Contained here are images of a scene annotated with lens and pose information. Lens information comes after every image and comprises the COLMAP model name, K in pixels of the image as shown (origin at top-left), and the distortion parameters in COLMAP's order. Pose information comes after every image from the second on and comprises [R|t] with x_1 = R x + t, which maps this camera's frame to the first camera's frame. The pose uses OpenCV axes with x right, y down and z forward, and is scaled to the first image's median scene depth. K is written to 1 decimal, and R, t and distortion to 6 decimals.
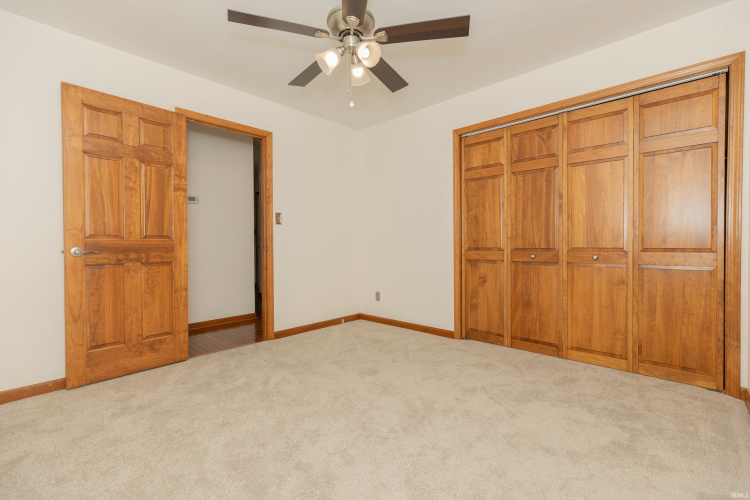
lens RADIAL K [[331.9, 0, 373.7], [0, 331.9, 248.1], [0, 0, 1]] dist [0.001399, 0.000115]
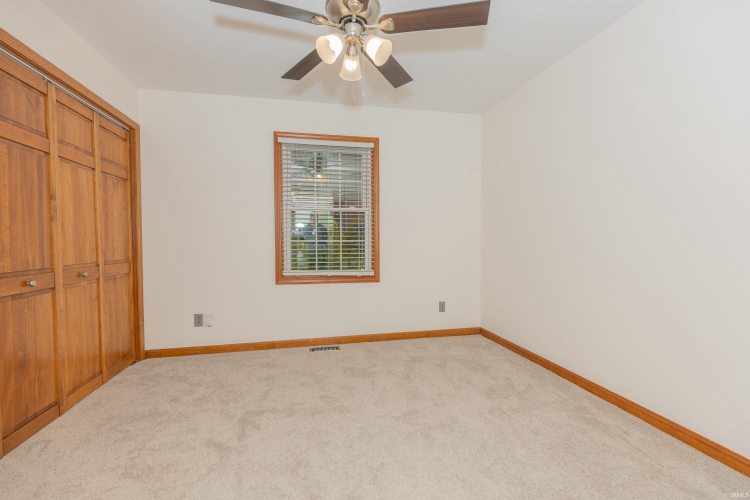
lens RADIAL K [[331.9, 0, 373.7], [0, 331.9, 248.1], [0, 0, 1]] dist [0.001399, 0.000115]
pose [[-0.816441, -0.003971, 0.577415, -0.404633], [0.018199, 0.999303, 0.032605, -0.049523], [-0.577142, 0.037129, -0.815799, 1.110789]]
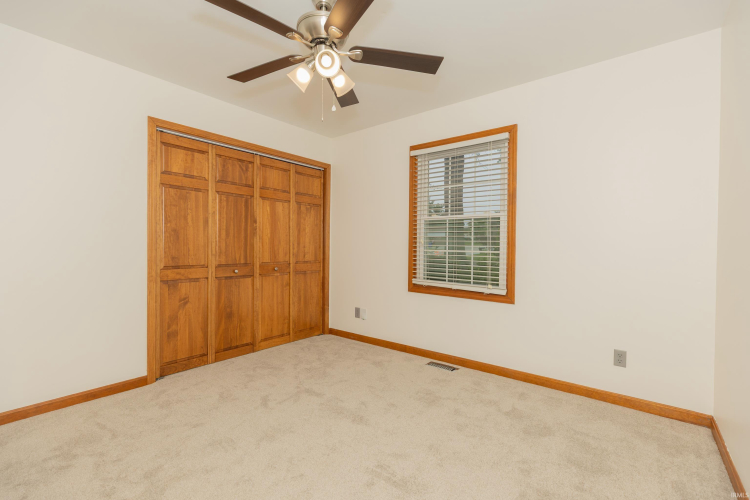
lens RADIAL K [[331.9, 0, 373.7], [0, 331.9, 248.1], [0, 0, 1]] dist [0.001399, 0.000115]
pose [[-0.068060, -0.000399, 0.997681, -0.651017], [0.003747, 0.999993, 0.000655, -0.050839], [-0.997674, 0.003783, -0.068058, 0.599105]]
